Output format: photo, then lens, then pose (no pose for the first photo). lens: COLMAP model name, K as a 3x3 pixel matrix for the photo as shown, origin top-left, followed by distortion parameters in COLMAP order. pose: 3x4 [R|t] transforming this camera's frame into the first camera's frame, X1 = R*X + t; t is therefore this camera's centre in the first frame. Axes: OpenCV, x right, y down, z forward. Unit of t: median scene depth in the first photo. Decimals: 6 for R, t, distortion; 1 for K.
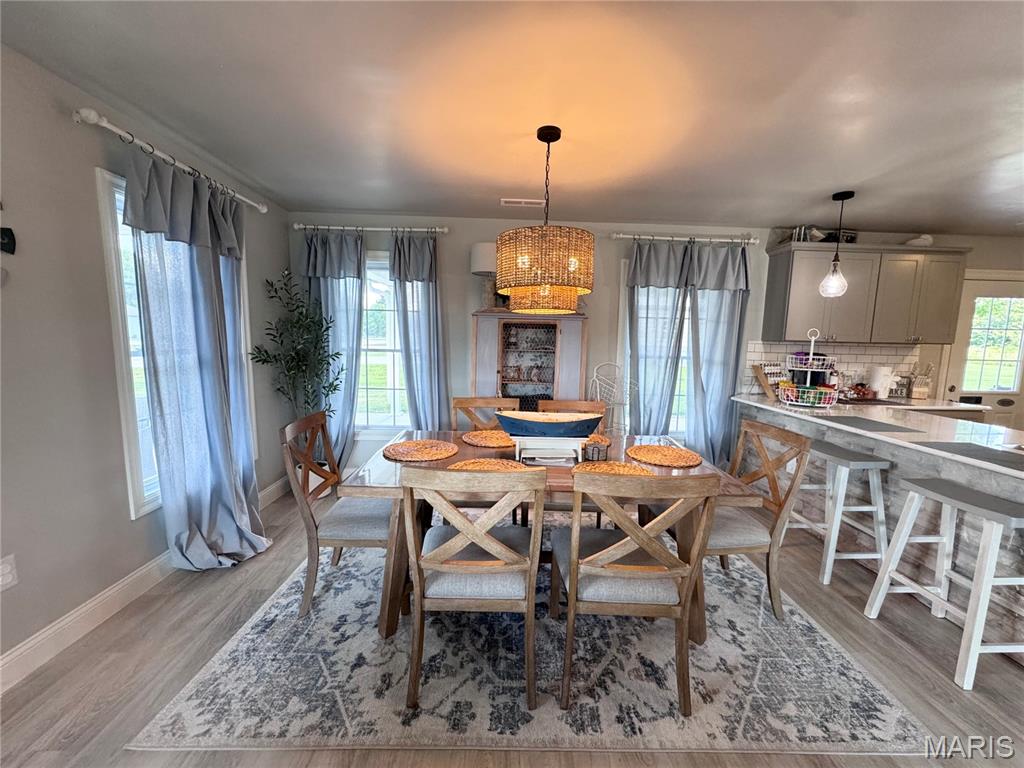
lens RADIAL K [[407.0, 0, 512.9], [0, 407.0, 386.8], [0, 0, 1]] dist [-0.003634, 0.000275]
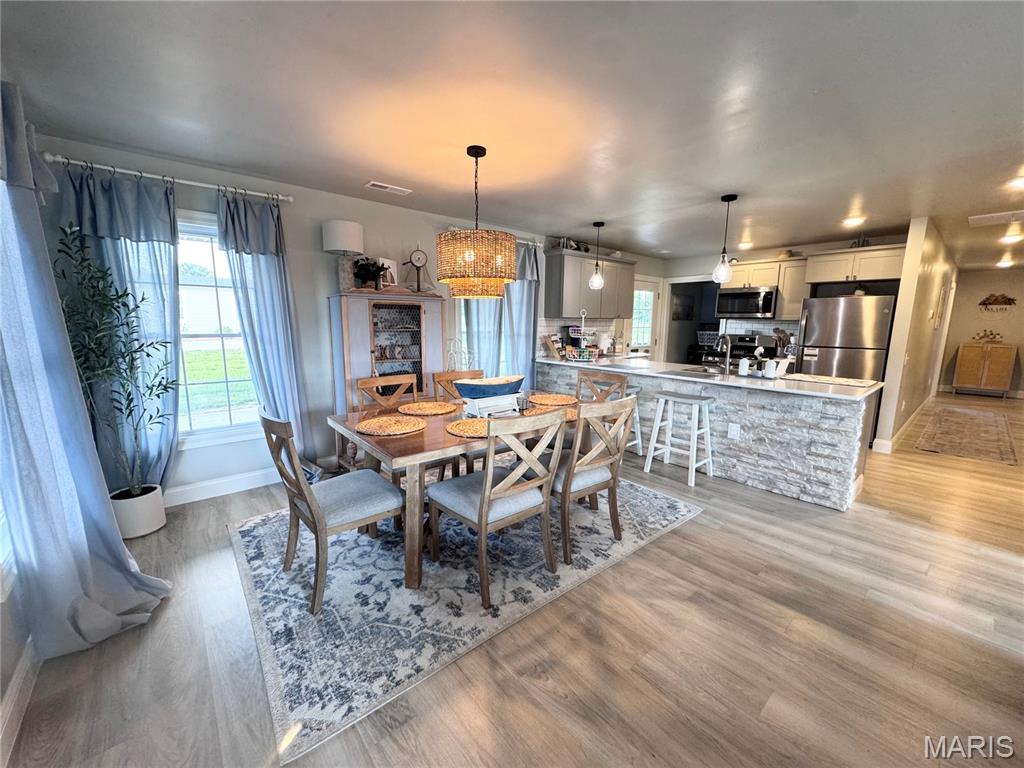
lens RADIAL K [[407.0, 0, 512.9], [0, 407.0, 386.8], [0, 0, 1]] dist [-0.003634, 0.000275]
pose [[0.776829, -0.116601, 0.618822, -0.404961], [0.081629, 0.993062, 0.084645, -0.006952], [-0.624399, -0.015241, 0.780957, -0.022654]]
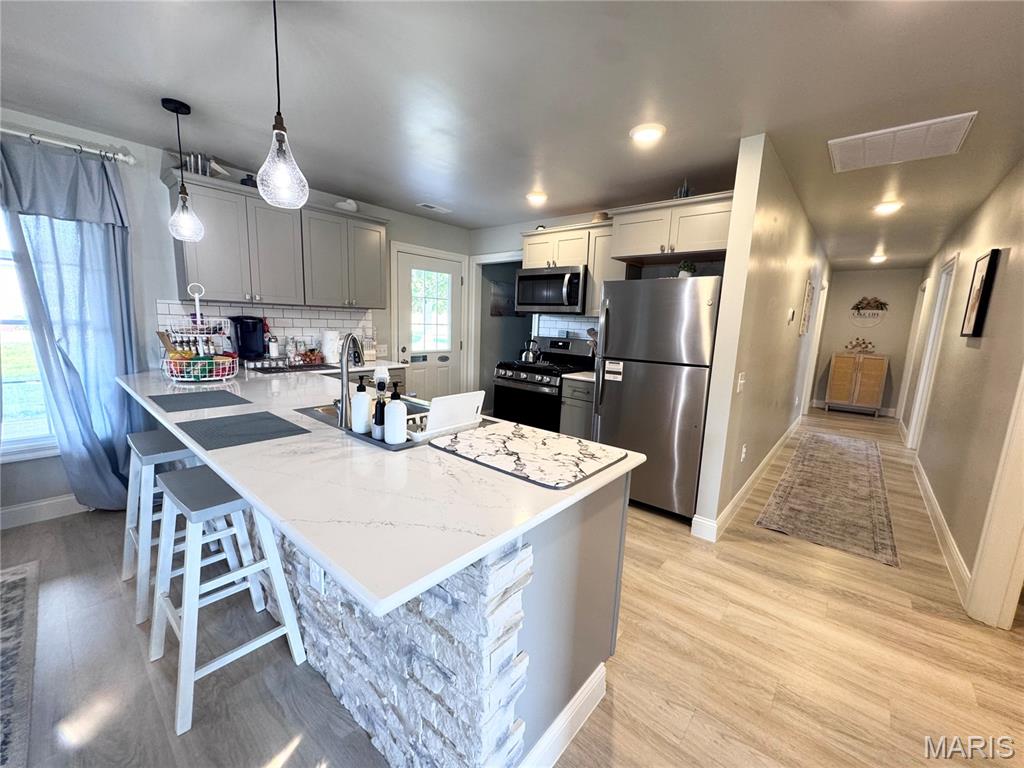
lens RADIAL K [[407.0, 0, 512.9], [0, 407.0, 386.8], [0, 0, 1]] dist [-0.003634, 0.000275]
pose [[0.672766, -0.116081, 0.730692, 0.517696], [0.064996, 0.993070, 0.097920, 0.019365], [-0.736995, -0.018386, 0.675648, 0.000115]]
